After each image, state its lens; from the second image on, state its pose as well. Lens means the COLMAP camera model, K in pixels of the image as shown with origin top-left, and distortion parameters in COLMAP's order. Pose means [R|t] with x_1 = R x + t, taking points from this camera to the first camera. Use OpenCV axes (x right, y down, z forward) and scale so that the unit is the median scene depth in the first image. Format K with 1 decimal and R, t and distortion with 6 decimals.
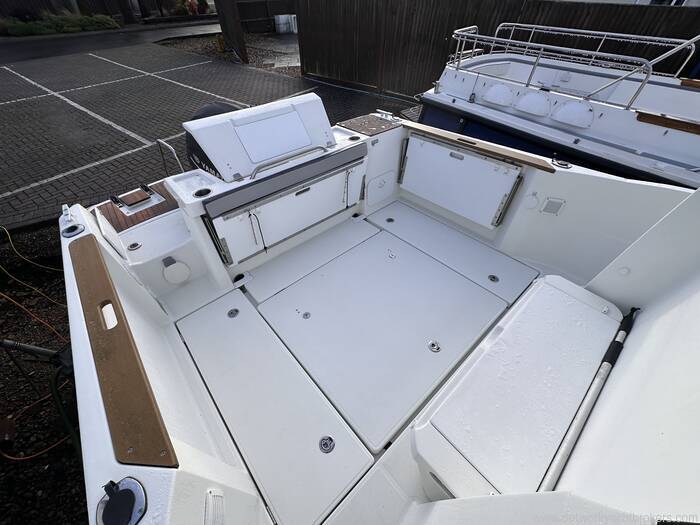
lens RADIAL K [[278.2, 0, 349.8], [0, 278.2, 261.9], [0, 0, 1]] dist [-0.001013, -0.000293]
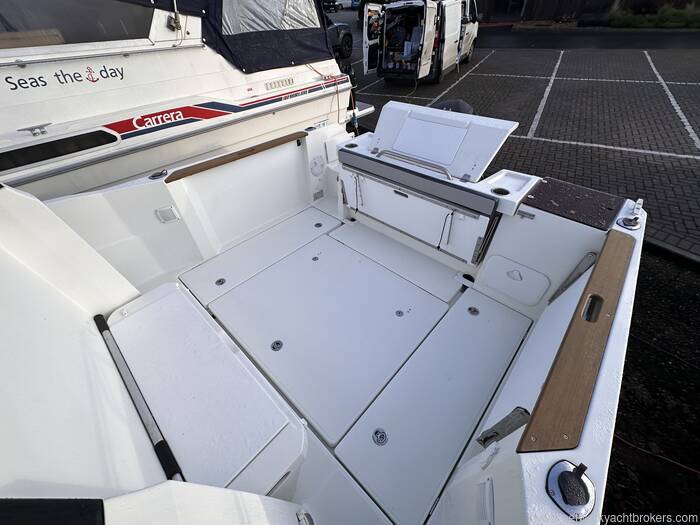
lens RADIAL K [[278.2, 0, 350.6], [0, 278.2, 261.6], [0, 0, 1]] dist [-0.001013, -0.000293]
pose [[0.098170, 0.682325, -0.724428, 0.685440], [-0.670028, 0.583551, 0.458837, -0.426508], [0.735816, 0.440343, 0.514464, 0.415680]]
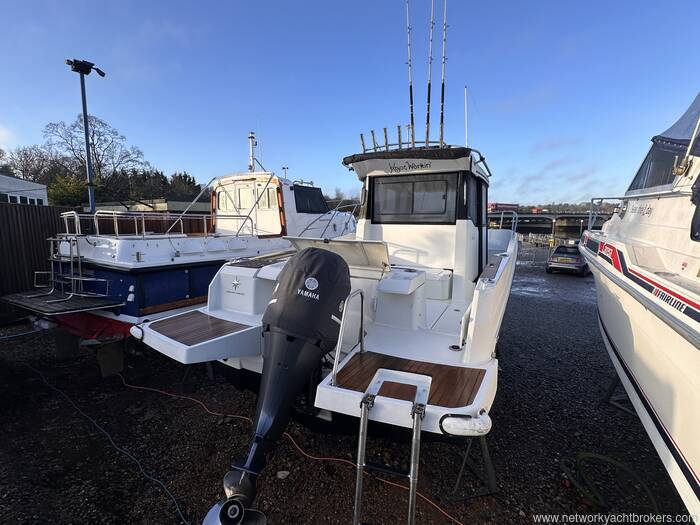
lens RADIAL K [[329.9, 0, 348.9], [0, 329.9, 261.6], [0, 0, 1]] dist [-0.001135, -0.000267]
pose [[-0.350188, -0.126578, 0.928087, -1.565488], [0.657583, 0.672387, 0.339825, -0.840600], [-0.667048, 0.729297, -0.152226, 1.123368]]
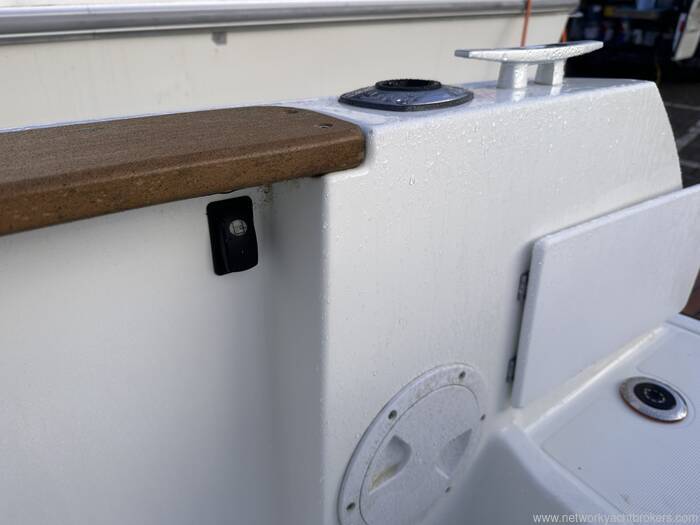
lens RADIAL K [[538.2, 0, 350.8], [0, 538.2, 261.3], [0, 0, 1]] dist [-0.011499, -0.006069]
pose [[-0.110559, 0.485338, -0.867308, -0.440455], [-0.702502, 0.579137, 0.413631, -0.111004], [0.703041, 0.655017, 0.276922, 0.633153]]
